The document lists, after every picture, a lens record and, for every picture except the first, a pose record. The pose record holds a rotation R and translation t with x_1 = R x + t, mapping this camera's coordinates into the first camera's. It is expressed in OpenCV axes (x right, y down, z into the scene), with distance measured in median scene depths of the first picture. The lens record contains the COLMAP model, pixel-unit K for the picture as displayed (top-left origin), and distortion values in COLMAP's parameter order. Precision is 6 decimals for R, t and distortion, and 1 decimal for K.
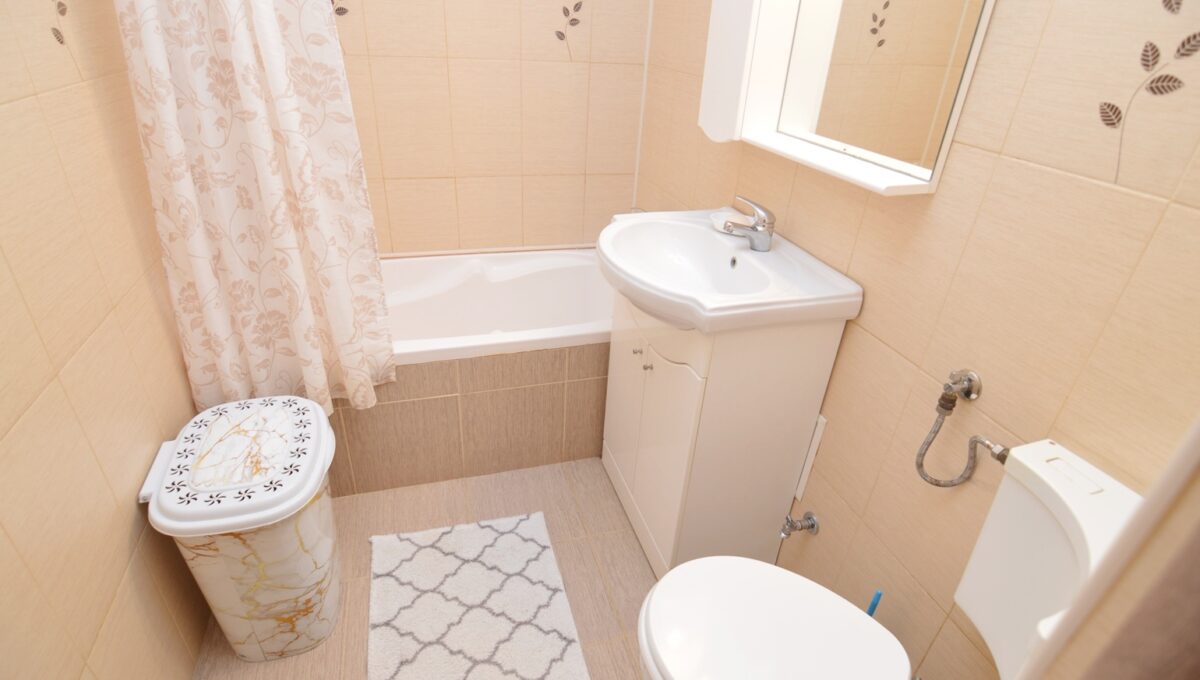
lens RADIAL K [[589.3, 0, 591.7], [0, 589.3, 338.6], [0, 0, 1]] dist [-0.003688, -0.011094]
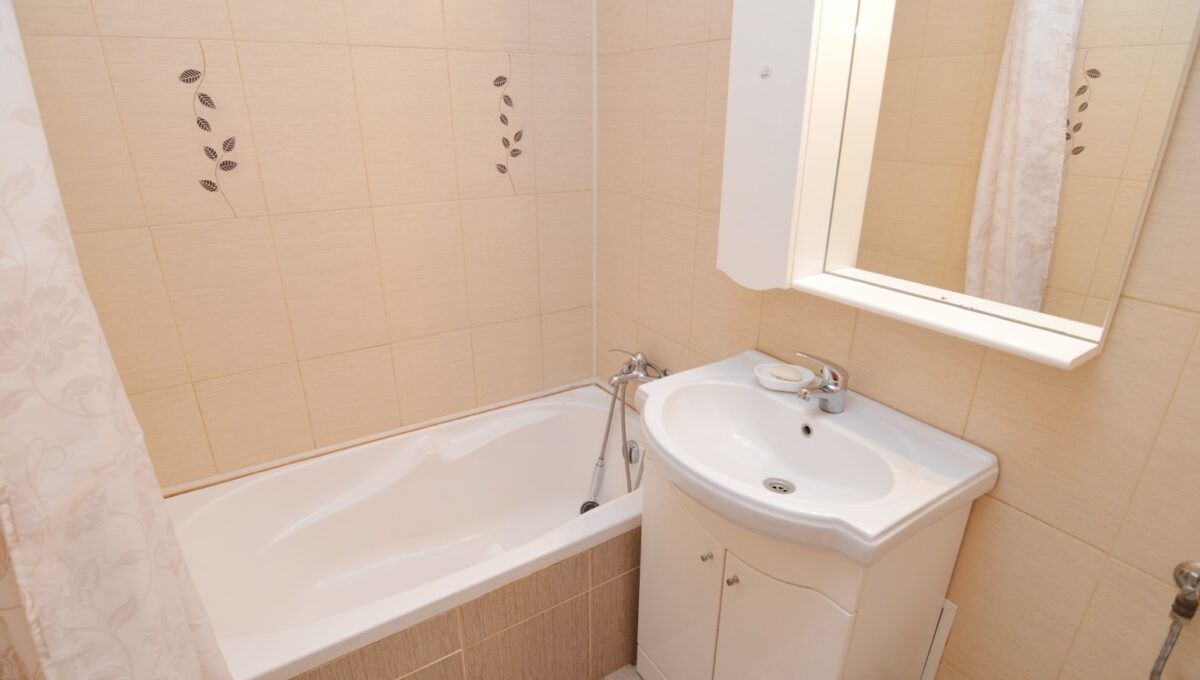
lens RADIAL K [[589.3, 0, 591.7], [0, 589.3, 338.6], [0, 0, 1]] dist [-0.003688, -0.011094]
pose [[0.963861, -0.142189, 0.225285, -0.184407], [0.170043, 0.979346, -0.109396, -0.182922], [-0.205077, 0.143751, 0.968132, 0.205357]]
